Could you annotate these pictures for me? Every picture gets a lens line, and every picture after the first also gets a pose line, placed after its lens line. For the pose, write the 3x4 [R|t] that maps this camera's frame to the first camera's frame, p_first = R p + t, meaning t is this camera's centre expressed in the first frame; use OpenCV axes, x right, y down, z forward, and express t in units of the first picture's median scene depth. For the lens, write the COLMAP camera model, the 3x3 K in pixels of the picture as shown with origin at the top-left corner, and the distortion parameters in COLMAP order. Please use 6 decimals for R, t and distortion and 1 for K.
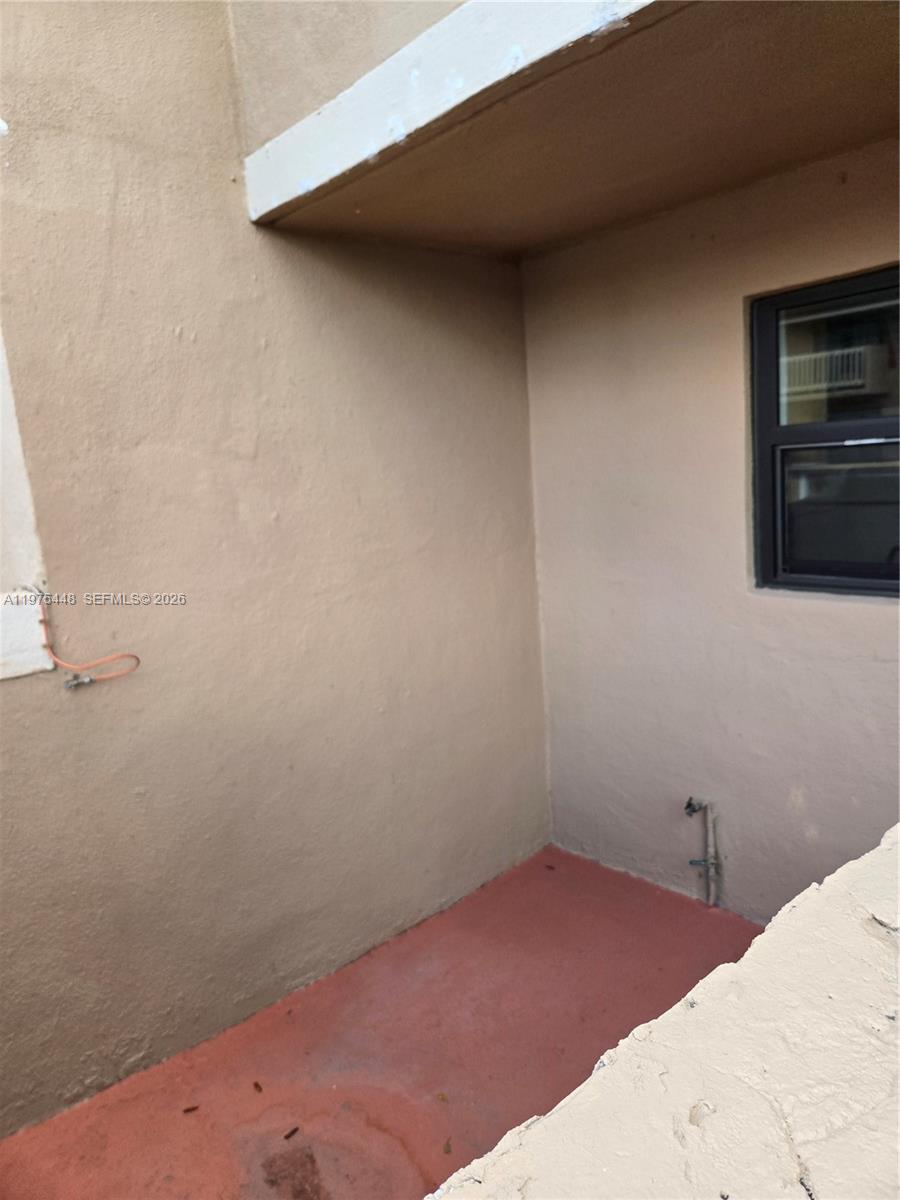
lens RADIAL K [[803.5, 0, 461.4], [0, 803.5, 578.2], [0, 0, 1]] dist [0.057489, -0.054359]
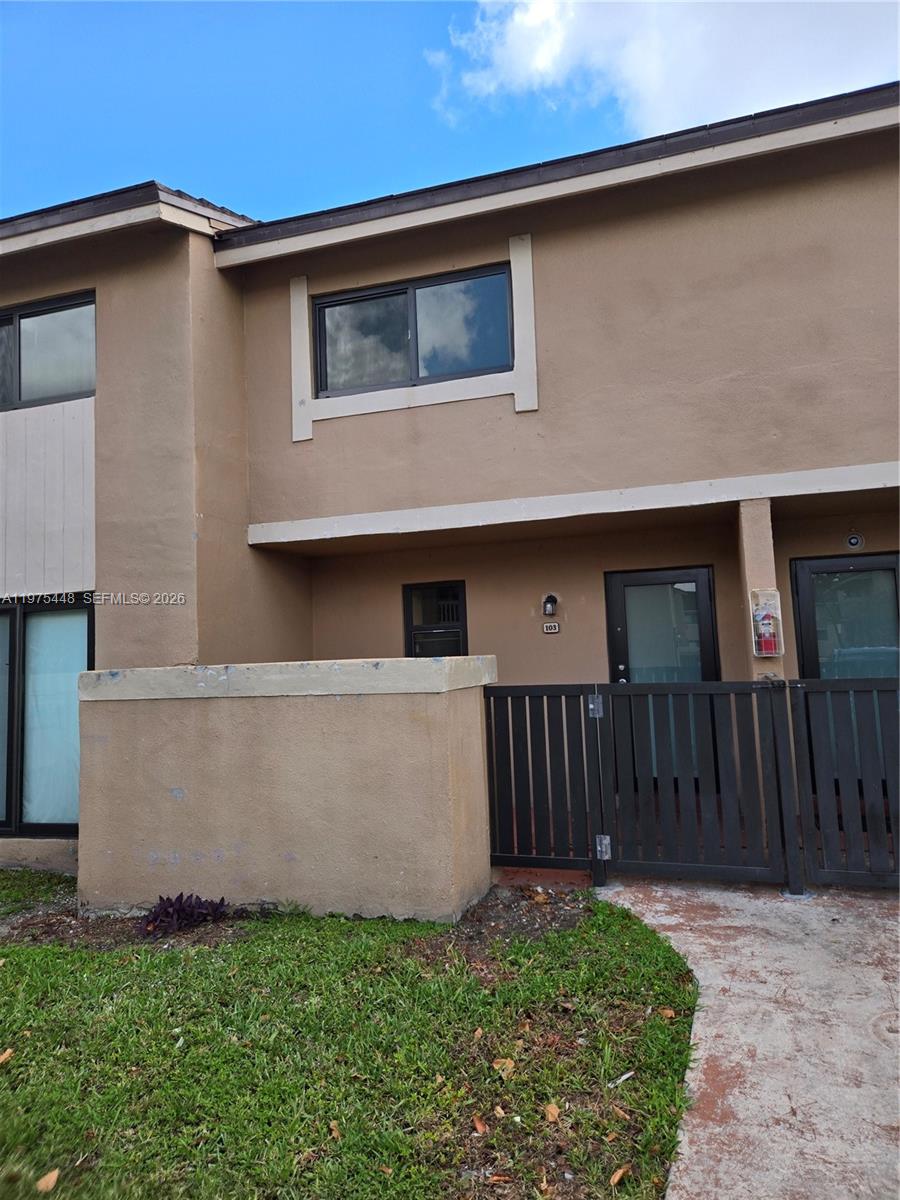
lens RADIAL K [[803.5, 0, 452.1], [0, 803.5, 600.2], [0, 0, 1]] dist [0.057489, -0.054359]
pose [[0.858988, 0.077149, 0.506150, -1.069894], [0.055732, 0.968619, -0.242222, 0.480274], [-0.508953, 0.236274, 0.827732, -1.673831]]
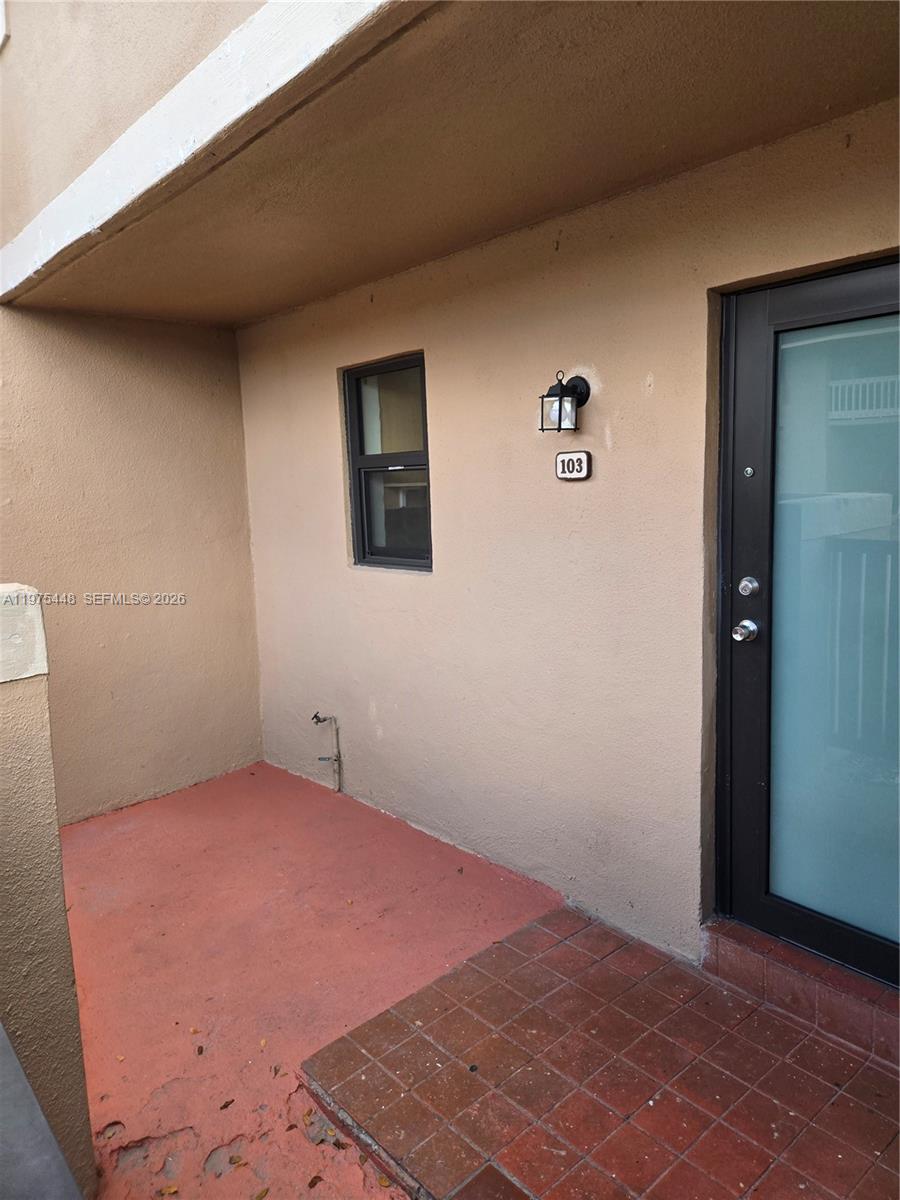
lens RADIAL K [[803.5, 0, 479.3], [0, 803.5, 587.1], [0, 0, 1]] dist [0.057489, -0.054359]
pose [[0.998949, 0.036187, 0.028118, 0.590962], [-0.035638, 0.999169, -0.019762, 0.077729], [-0.028810, 0.018739, 0.999409, -0.494212]]
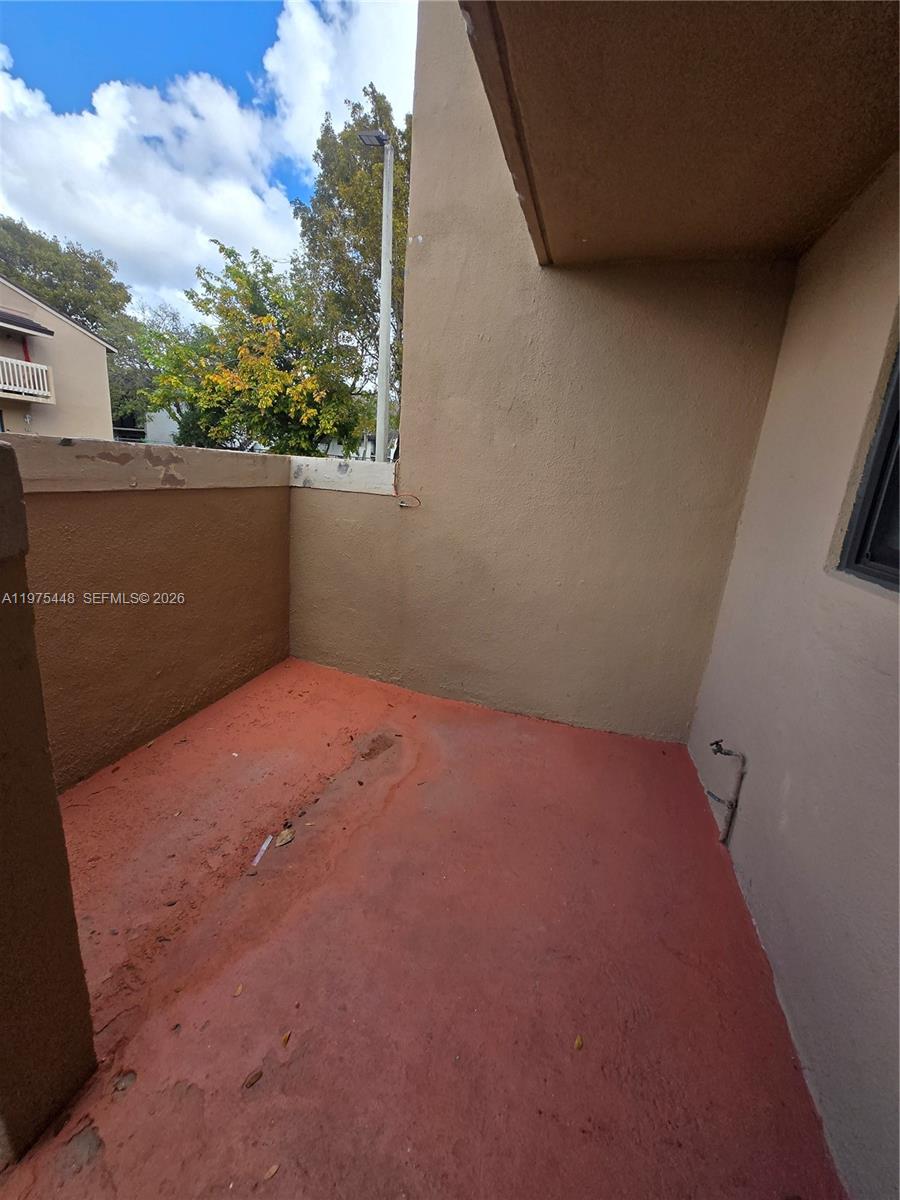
lens RADIAL K [[473.5, 0, 447.6], [0, 473.5, 585.5], [0, 0, 1]] dist [0.000738, -0.000018]
pose [[0.512641, 0.315008, -0.798730, 0.619895], [-0.243858, 0.945375, 0.216329, 0.022183], [0.823245, 0.083877, 0.561456, 0.342412]]
